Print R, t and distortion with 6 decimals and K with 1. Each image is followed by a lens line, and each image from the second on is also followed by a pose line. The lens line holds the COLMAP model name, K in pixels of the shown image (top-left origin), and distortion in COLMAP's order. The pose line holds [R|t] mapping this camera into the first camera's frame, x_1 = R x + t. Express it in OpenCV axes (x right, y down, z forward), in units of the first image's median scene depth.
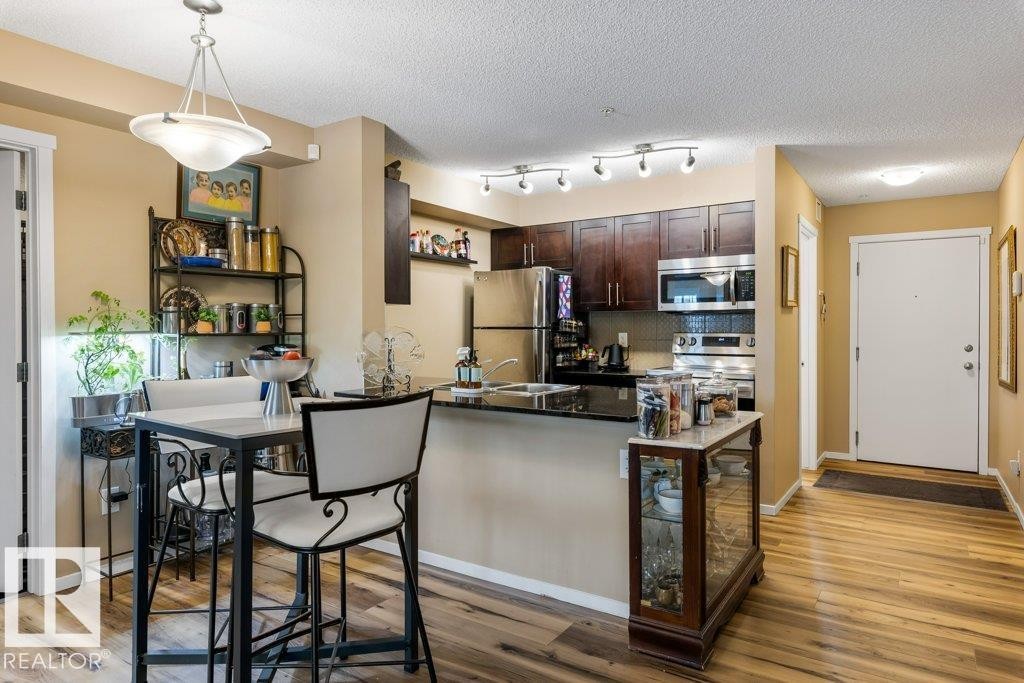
lens RADIAL K [[623.7, 0, 514.4], [0, 623.7, 330.3], [0, 0, 1]] dist [0.002972, 0.001074]
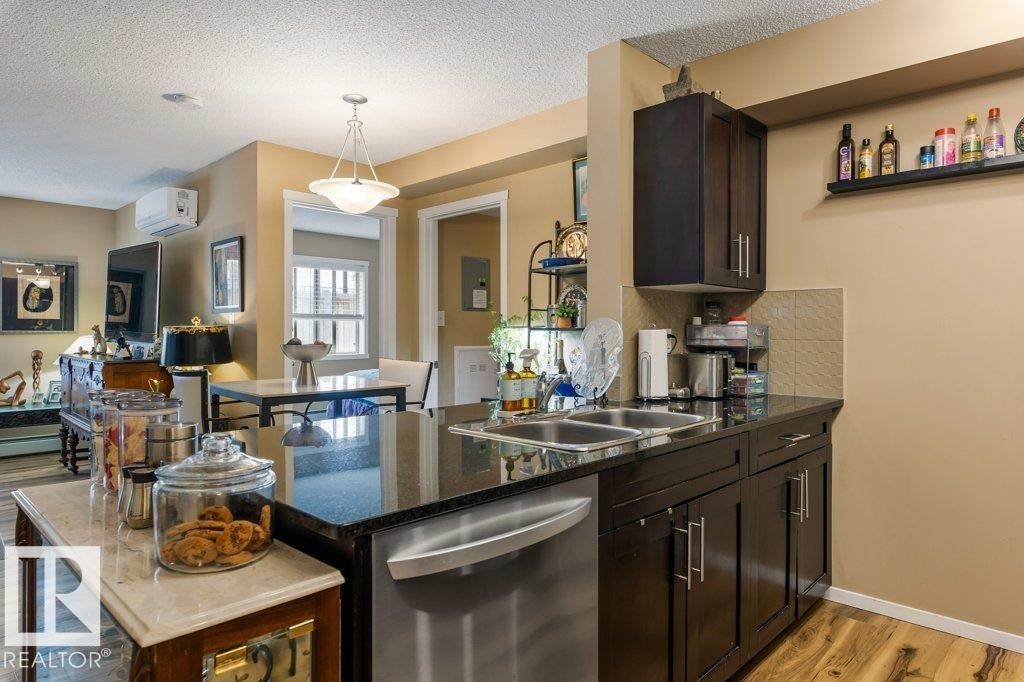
lens RADIAL K [[623.7, 0, 512.0], [0, 623.7, 329.5], [0, 0, 1]] dist [0.002972, 0.001074]
pose [[-0.191272, 0.000162, -0.981537, 0.409666], [-0.004193, 0.999991, 0.000982, 0.004679], [0.981528, 0.004303, -0.191269, 0.788156]]
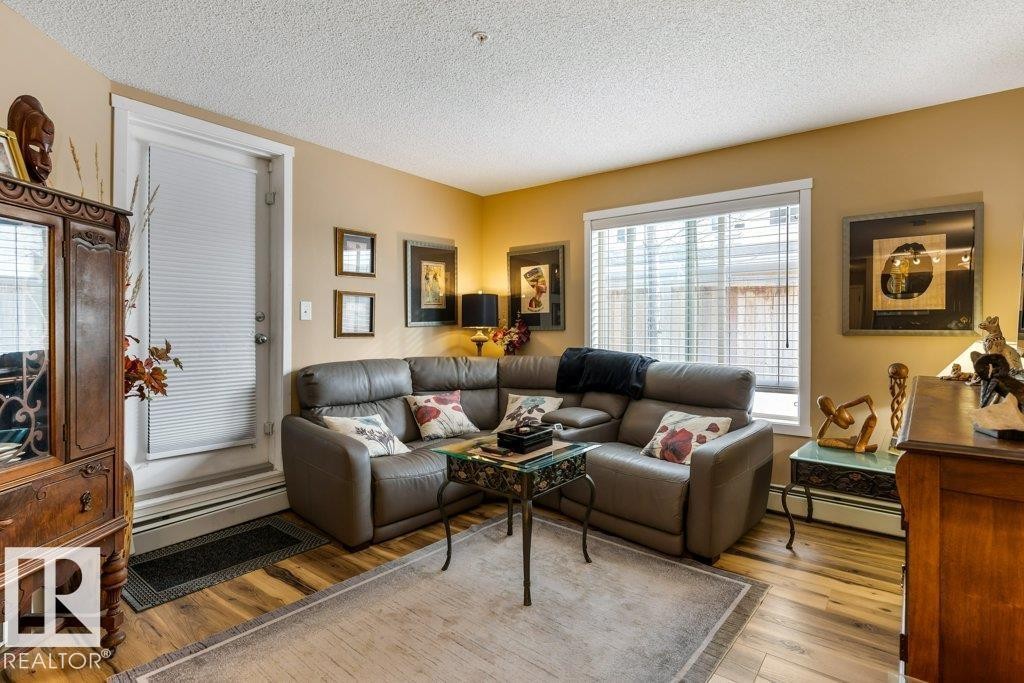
lens RADIAL K [[512.3, 0, 505.9], [0, 512.3, 328.1], [0, 0, 1]] dist [0.010425, 0.000070]
pose [[-0.996946, -0.002951, 0.078040, -0.211608], [-0.002561, 0.999984, 0.005086, 0.008229], [-0.078053, 0.004870, -0.996937, 0.264037]]
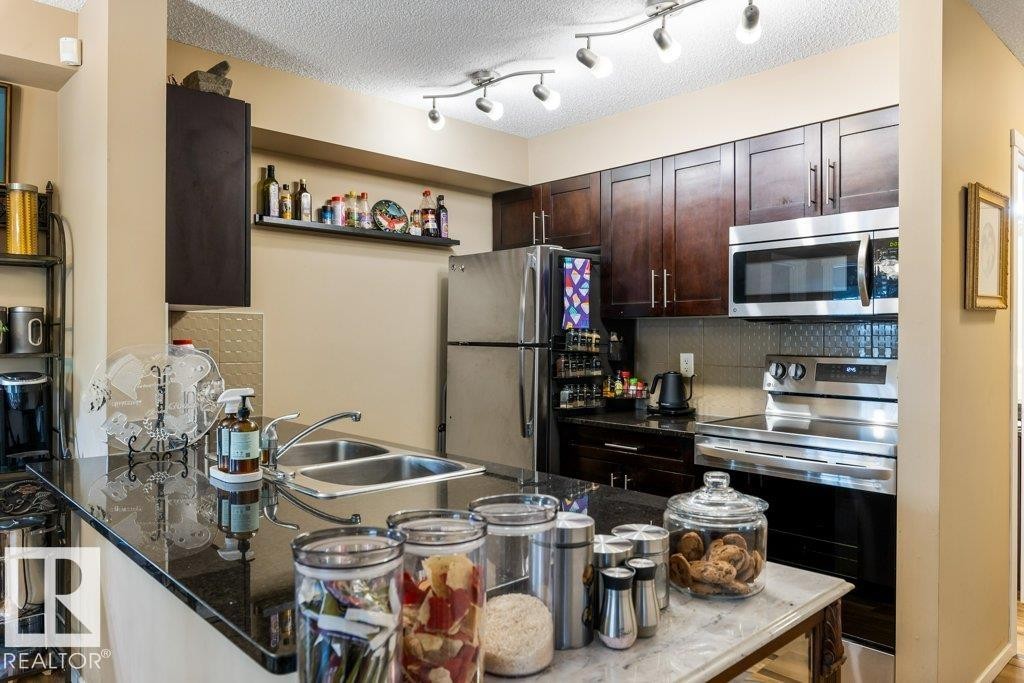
lens RADIAL K [[705.0, 0, 514.2], [0, 705.0, 337.0], [0, 0, 1]] dist [-0.002645, 0.002171]
pose [[0.973631, 0.006155, -0.228047, 0.192646], [-0.006611, 0.999977, -0.001233, -0.011362], [0.228035, 0.002708, 0.973649, 0.346076]]
